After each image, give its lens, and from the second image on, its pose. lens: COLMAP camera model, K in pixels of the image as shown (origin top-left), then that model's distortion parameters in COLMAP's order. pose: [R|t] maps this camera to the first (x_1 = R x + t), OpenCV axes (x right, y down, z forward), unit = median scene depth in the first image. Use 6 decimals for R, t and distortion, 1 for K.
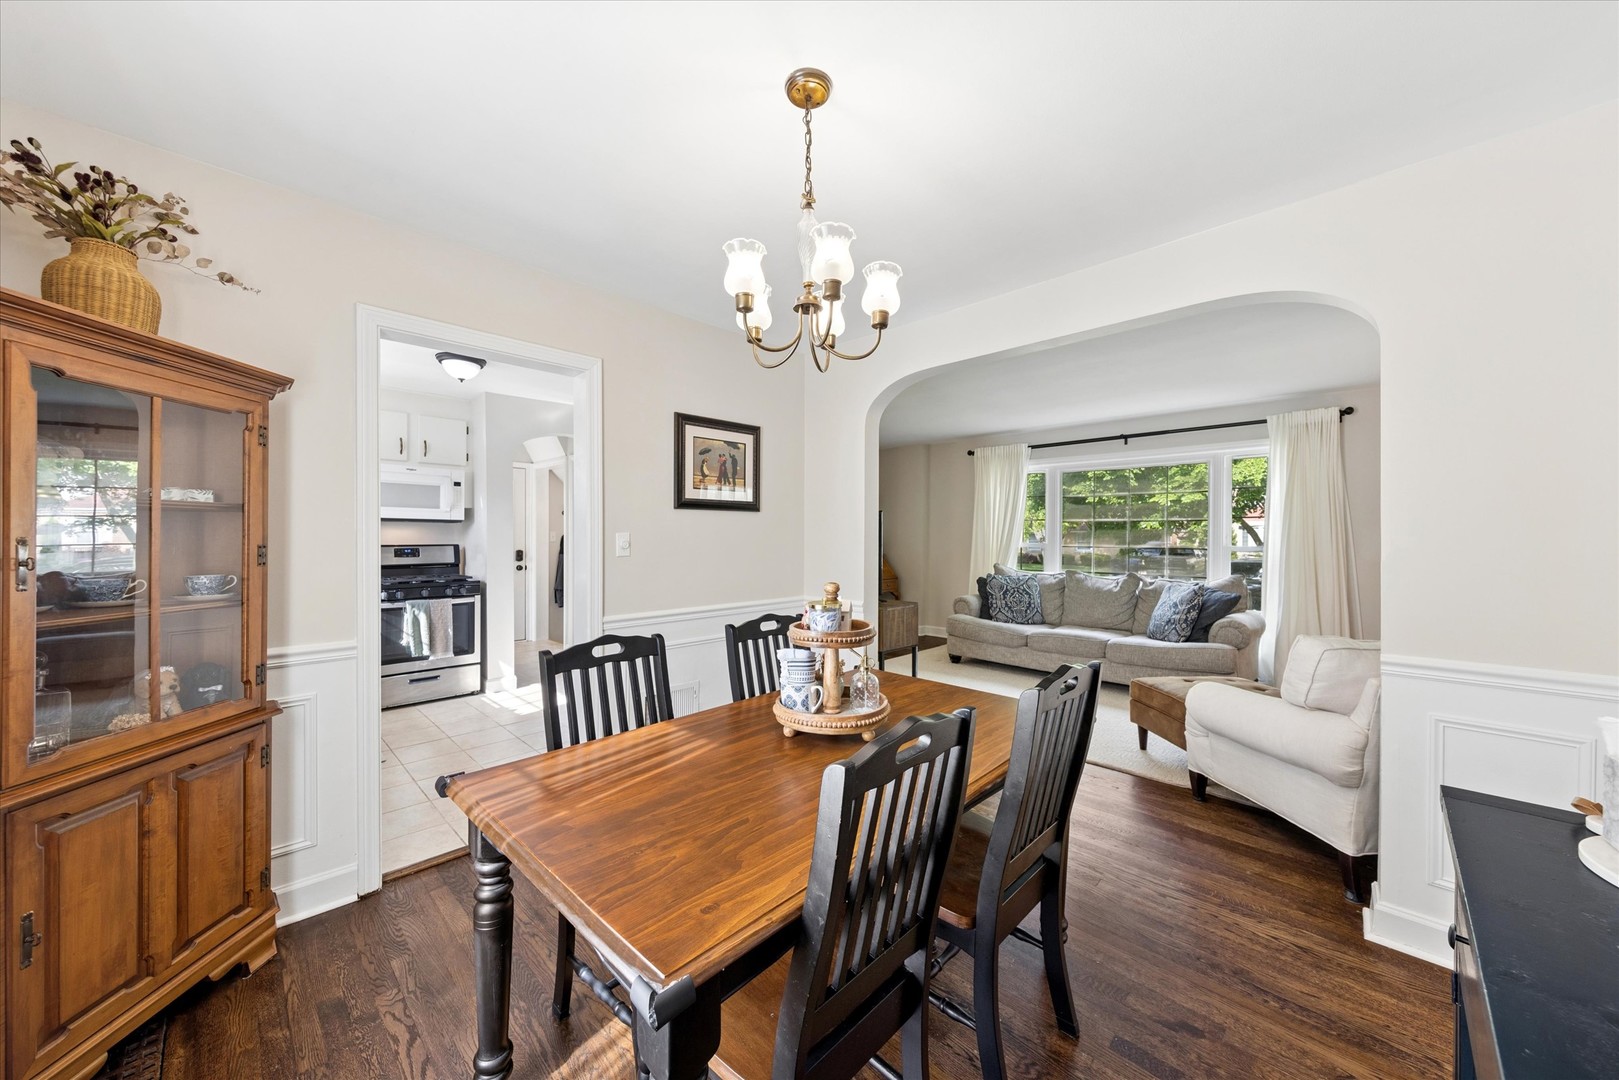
lens RADIAL K [[592.2, 0, 811.6], [0, 592.2, 536.1], [0, 0, 1]] dist [-0.000629, -0.000044]
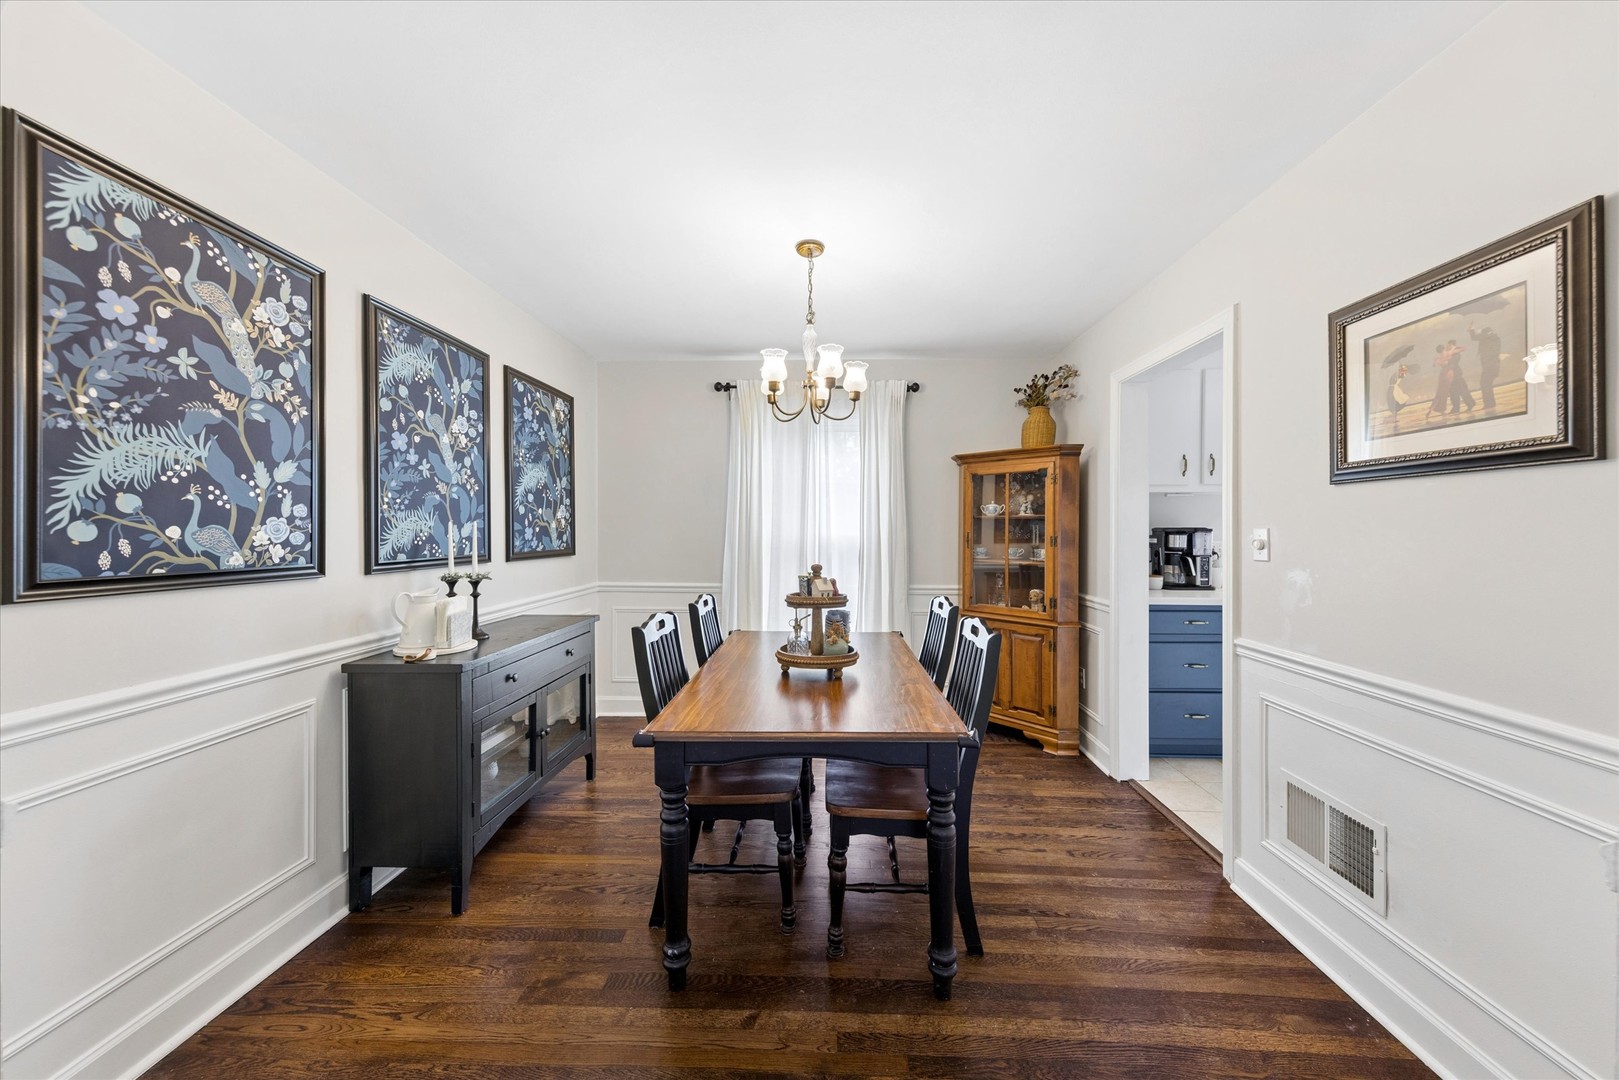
lens RADIAL K [[544.1, 0, 808.8], [0, 544.1, 535.8], [0, 0, 1]] dist [0.002010, 0.000024]
pose [[-0.748652, 0.006156, -0.662935, 0.482284], [-0.000444, 0.999952, 0.009787, -0.002561], [0.662964, 0.007622, -0.748613, 1.049053]]
